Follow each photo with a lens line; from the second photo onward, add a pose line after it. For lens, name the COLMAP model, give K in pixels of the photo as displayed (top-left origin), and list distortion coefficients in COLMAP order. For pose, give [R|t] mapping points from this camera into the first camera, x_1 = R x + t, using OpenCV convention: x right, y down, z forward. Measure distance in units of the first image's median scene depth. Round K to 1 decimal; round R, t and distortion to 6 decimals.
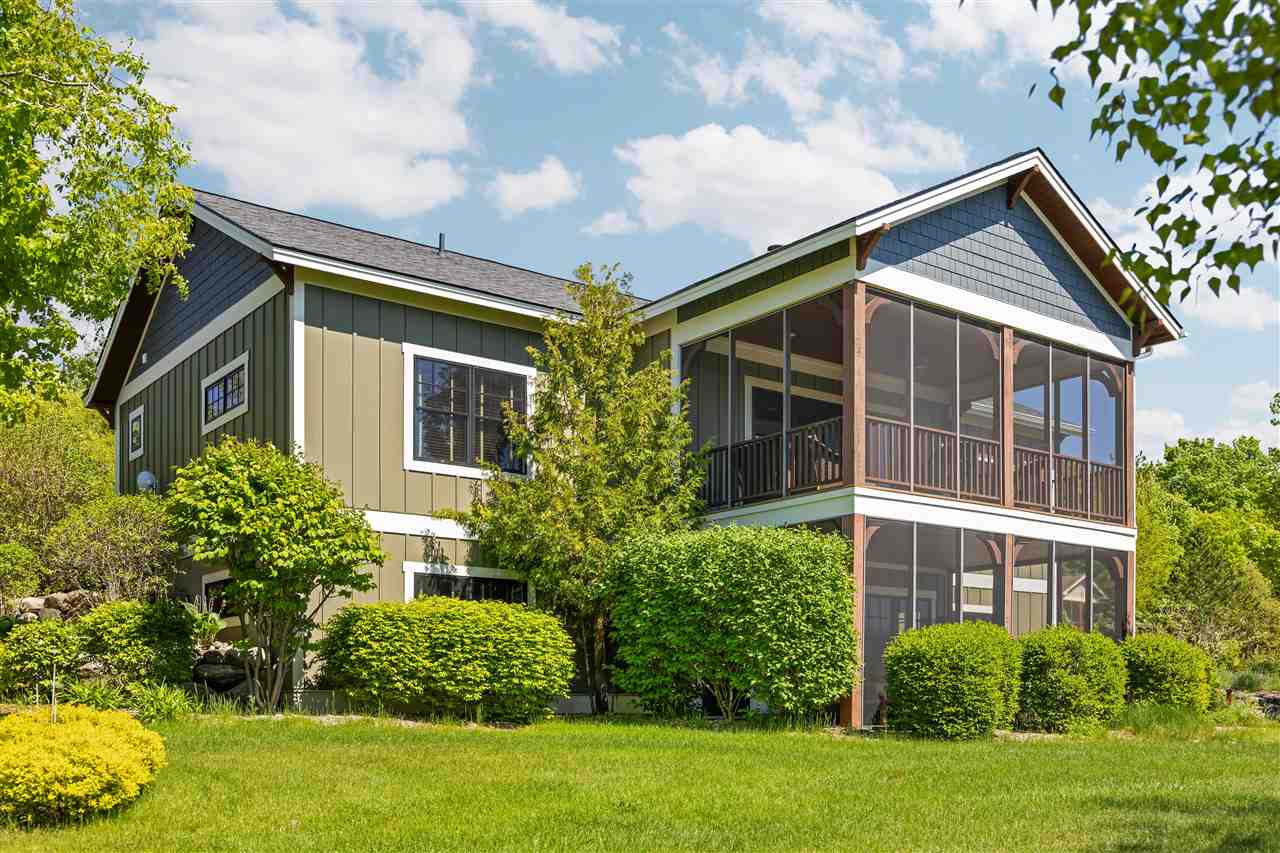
lens RADIAL K [[1252.2, 0, 639.5], [0, 1252.2, 516.3], [0, 0, 1]] dist [-0.005485, -0.003693]
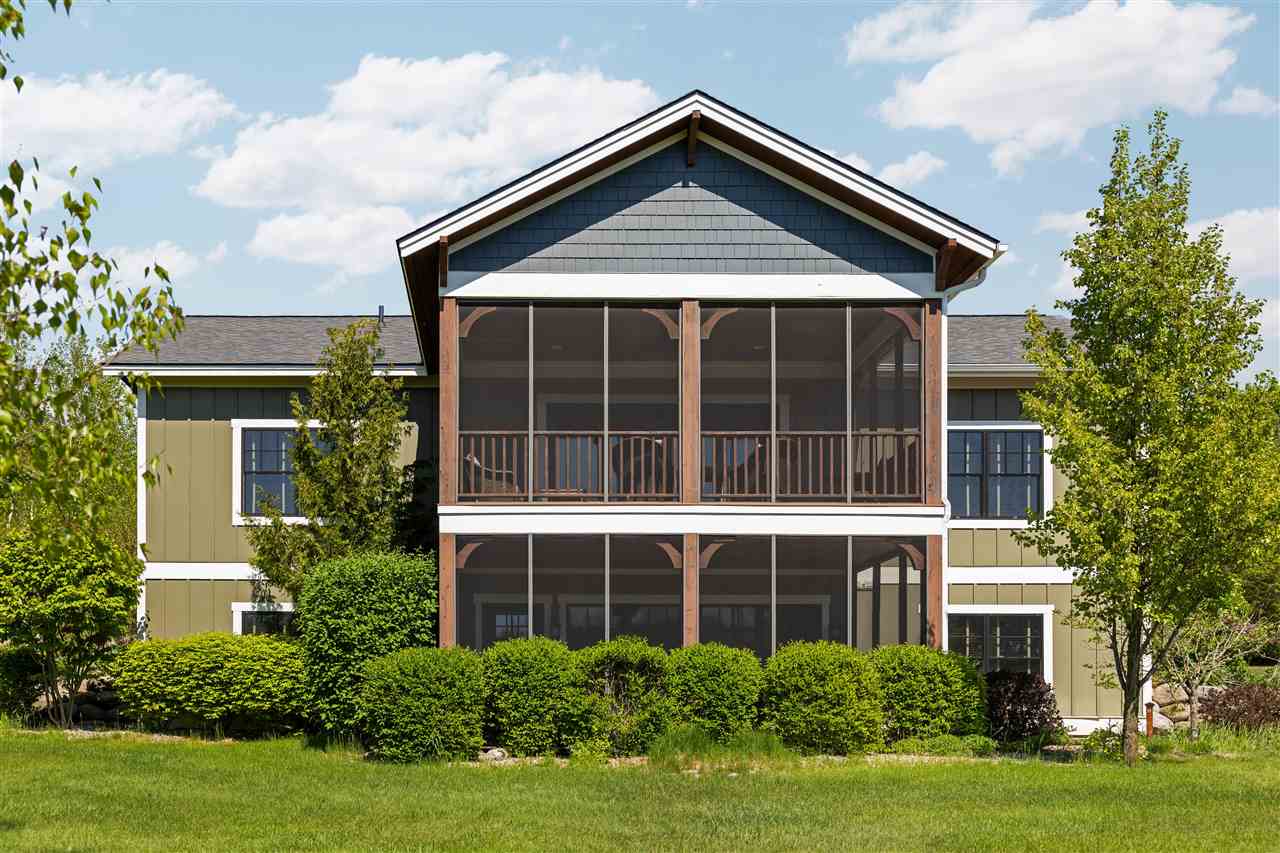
lens RADIAL K [[1222.0, 0, 518.1], [0, 1222.0, 546.3], [0, 0, 1]] dist [0.003524, -0.001347]
pose [[0.790831, -0.083129, -0.606363, 0.728431], [0.090297, 0.995739, -0.018743, 0.028444], [0.605337, -0.039930, 0.794967, 0.236913]]
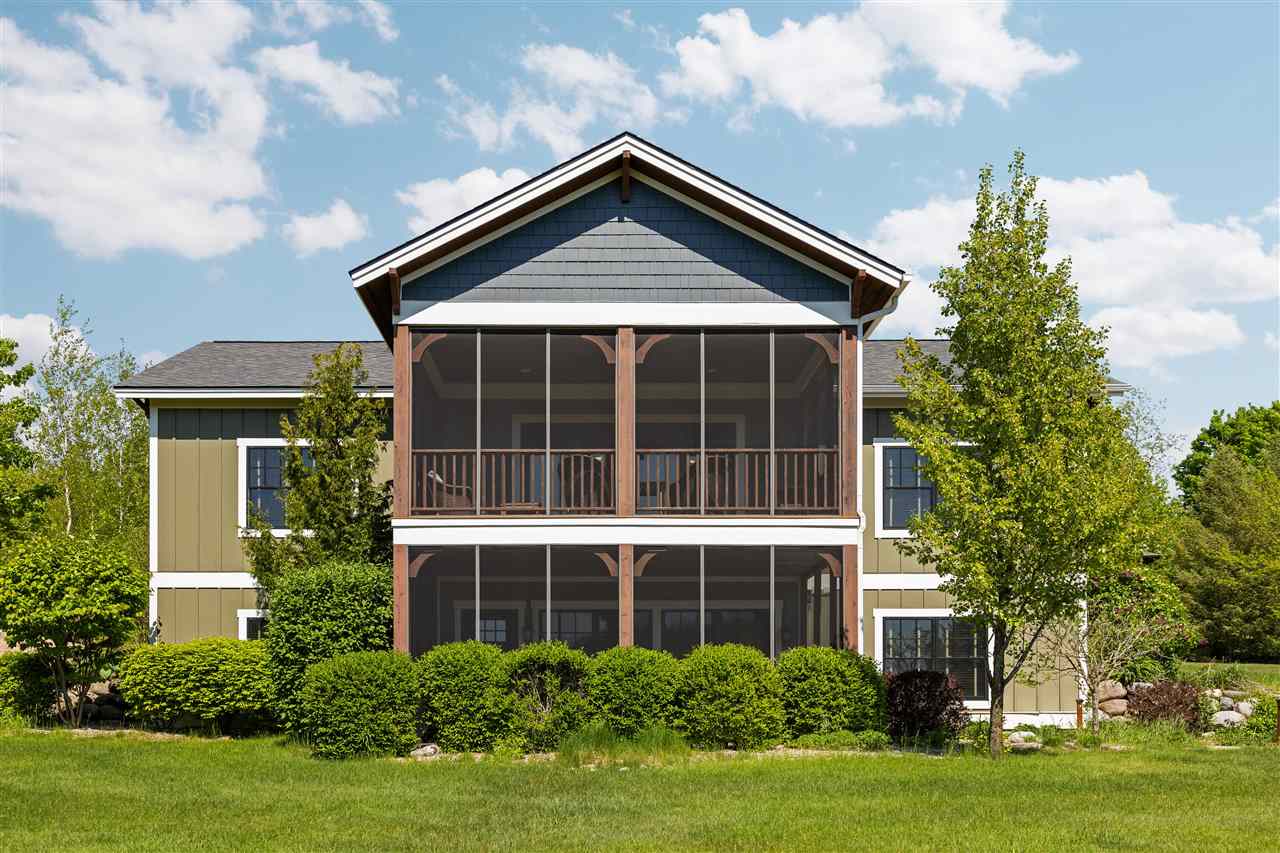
lens RADIAL K [[1135.9, 0, 640.4], [0, 1135.9, 552.7], [0, 0, 1]] dist [0.003794, 0.000163]
pose [[0.795502, -0.086783, -0.599704, 0.830841], [0.094149, 0.995374, -0.019152, 0.038698], [0.598592, -0.041227, 0.799993, 0.315648]]
